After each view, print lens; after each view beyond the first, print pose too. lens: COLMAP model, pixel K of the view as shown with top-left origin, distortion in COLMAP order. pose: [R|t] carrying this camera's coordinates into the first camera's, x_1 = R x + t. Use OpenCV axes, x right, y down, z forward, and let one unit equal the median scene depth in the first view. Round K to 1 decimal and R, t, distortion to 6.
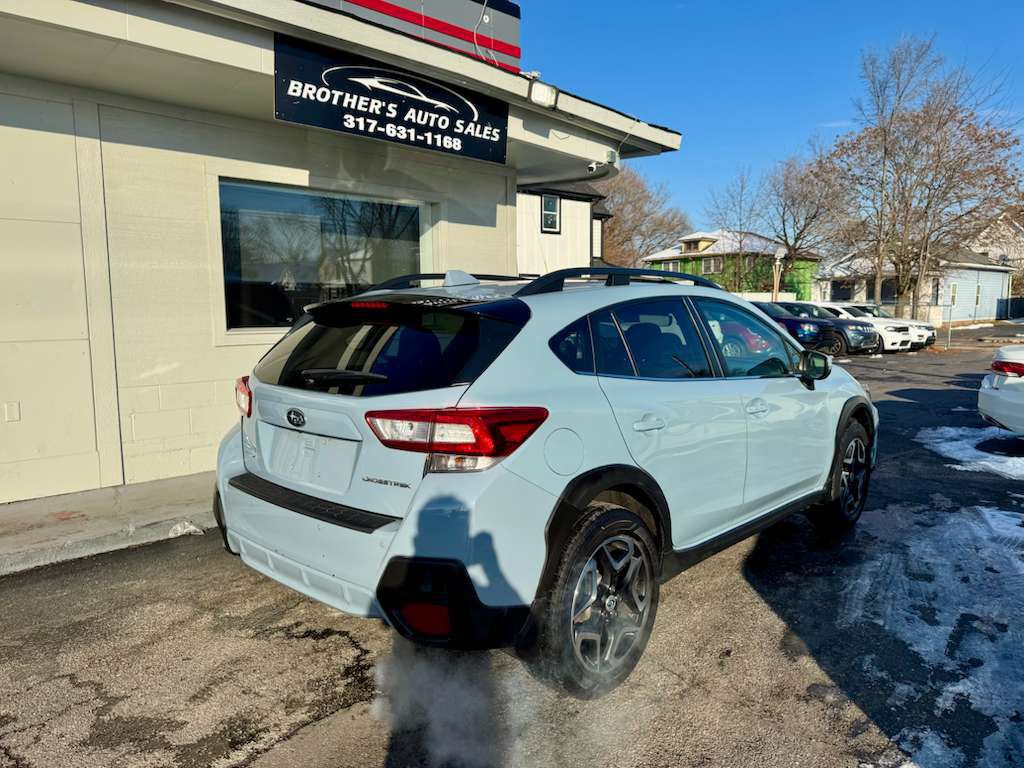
lens RADIAL K [[720.8, 0, 507.8], [0, 720.8, 385.5], [0, 0, 1]] dist [0.022944, -0.025841]
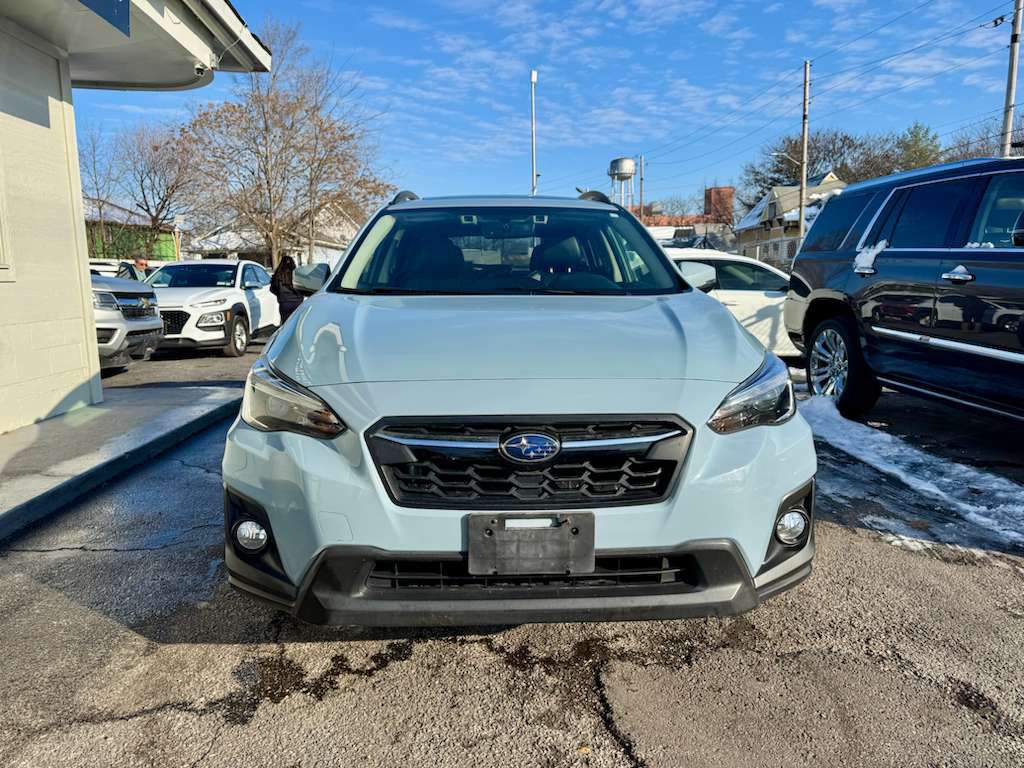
lens RADIAL K [[720.8, 0, 508.5], [0, 720.8, 386.9], [0, 0, 1]] dist [0.022944, -0.025841]
pose [[0.654767, -0.117350, 0.746666, -0.430308], [0.093961, 0.992848, 0.073645, 0.034467], [-0.749968, 0.021937, 0.661110, 0.296941]]
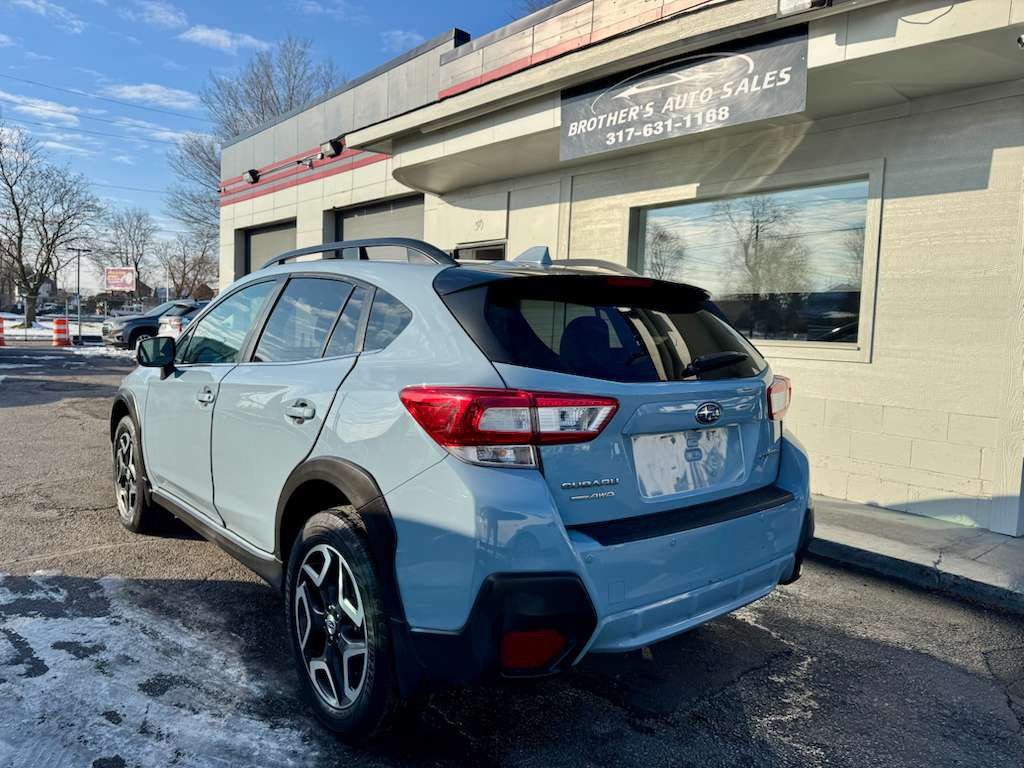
lens RADIAL K [[720.8, 0, 508.2], [0, 720.8, 374.6], [0, 0, 1]] dist [0.022944, -0.025841]
pose [[-0.062167, 0.067610, -0.995773, 0.907651], [-0.147013, 0.986200, 0.076138, -0.084370], [0.987179, 0.151125, -0.051370, 0.996605]]
